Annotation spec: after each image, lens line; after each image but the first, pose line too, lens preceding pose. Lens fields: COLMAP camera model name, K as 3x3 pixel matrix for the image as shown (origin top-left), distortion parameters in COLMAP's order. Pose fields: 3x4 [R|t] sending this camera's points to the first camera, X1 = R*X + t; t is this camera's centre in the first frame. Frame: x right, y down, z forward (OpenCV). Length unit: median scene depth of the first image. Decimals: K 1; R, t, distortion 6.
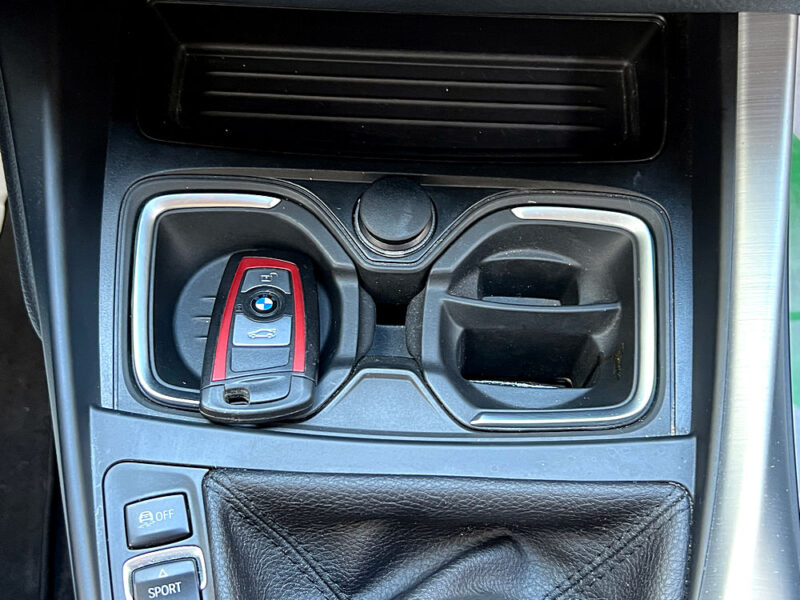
lens RADIAL K [[930.5, 0, 400.0], [0, 930.5, 300.0], [0, 0, 1]] dist [0.001913, 0.001082]
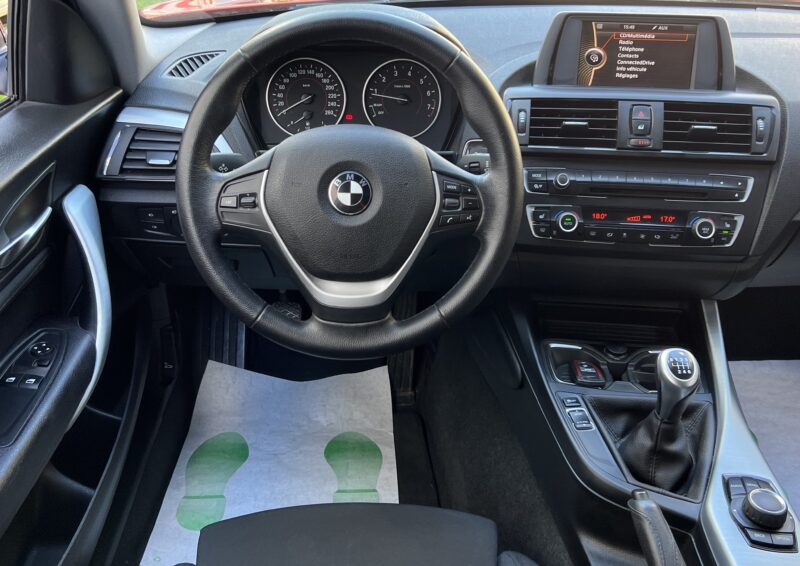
lens RADIAL K [[806.0, 0, 399.0], [0, 806.0, 263.4], [0, 0, 1]] dist [0.096308, -0.280125]
pose [[0.999049, 0.041523, -0.013274, -0.828369], [-0.041088, 0.795171, -0.604991, 1.595051], [-0.014566, 0.604961, 0.796122, -1.722494]]
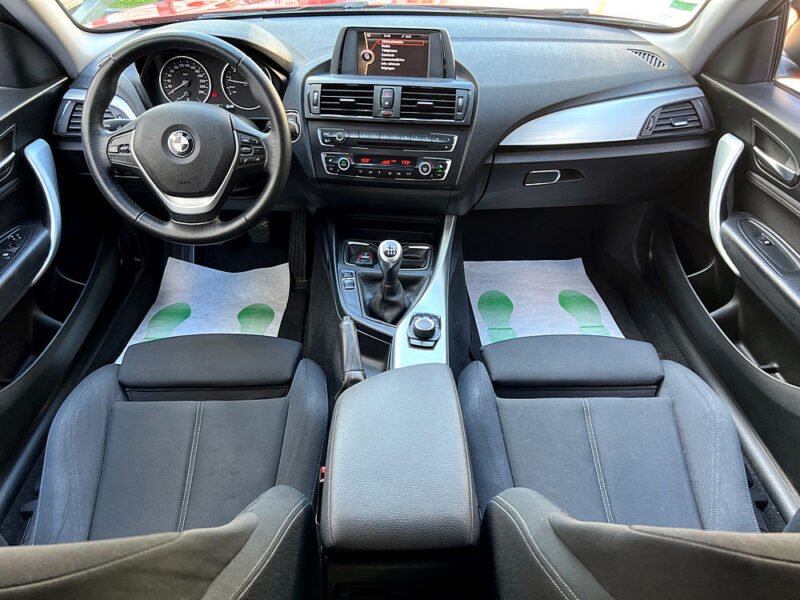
lens RADIAL K [[632.3, 0, 418.2], [0, 632.3, 310.0], [0, 0, 1]] dist [0.006488, 0.000056]
pose [[0.998469, 0.050064, -0.023515, 0.288977], [-0.055241, 0.881093, -0.469705, 2.136243], [-0.002797, 0.470285, 0.882510, -2.342865]]
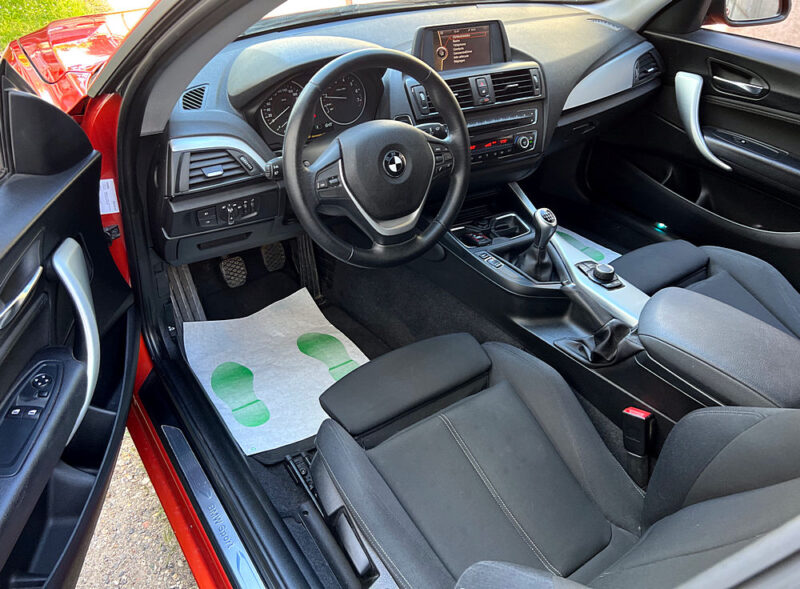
lens RADIAL K [[658.4, 0, 400.0], [0, 658.4, 294.5], [0, 0, 1]] dist [-0.002062, -0.001110]
pose [[0.849094, -0.266759, 0.455938, -2.631022], [0.457092, 0.803665, -0.381037, 1.735424], [-0.264777, 0.531941, 0.804320, -2.178126]]
